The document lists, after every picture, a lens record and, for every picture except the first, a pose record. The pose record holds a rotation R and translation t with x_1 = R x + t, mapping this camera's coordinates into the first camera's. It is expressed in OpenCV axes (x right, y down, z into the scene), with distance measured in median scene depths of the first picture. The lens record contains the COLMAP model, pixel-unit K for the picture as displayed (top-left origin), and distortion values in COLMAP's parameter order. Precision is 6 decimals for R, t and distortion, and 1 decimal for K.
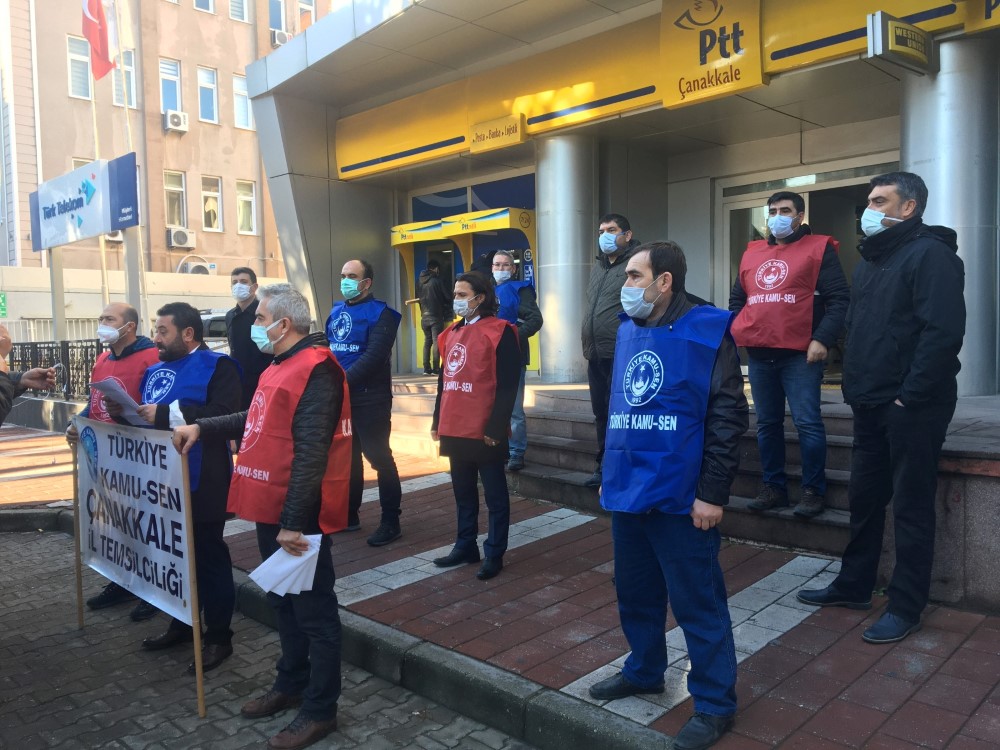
lens RADIAL K [[845.5, 0, 522.1], [0, 845.5, 374.8], [0, 0, 1]] dist [0.061499, -0.113067]
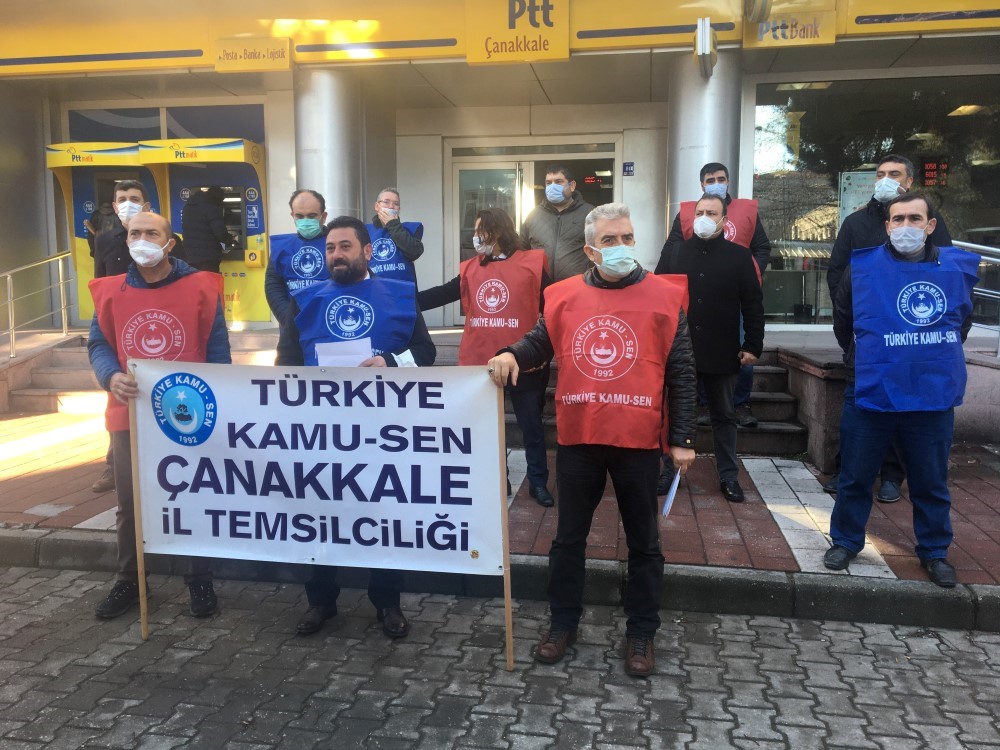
lens RADIAL K [[845.5, 0, 522.1], [0, 845.5, 374.8], [0, 0, 1]] dist [0.061499, -0.113067]
pose [[0.816813, -0.033251, 0.575943, -0.657476], [0.008334, 0.998913, 0.045852, 0.028354], [-0.576842, -0.032653, 0.816203, 0.186611]]
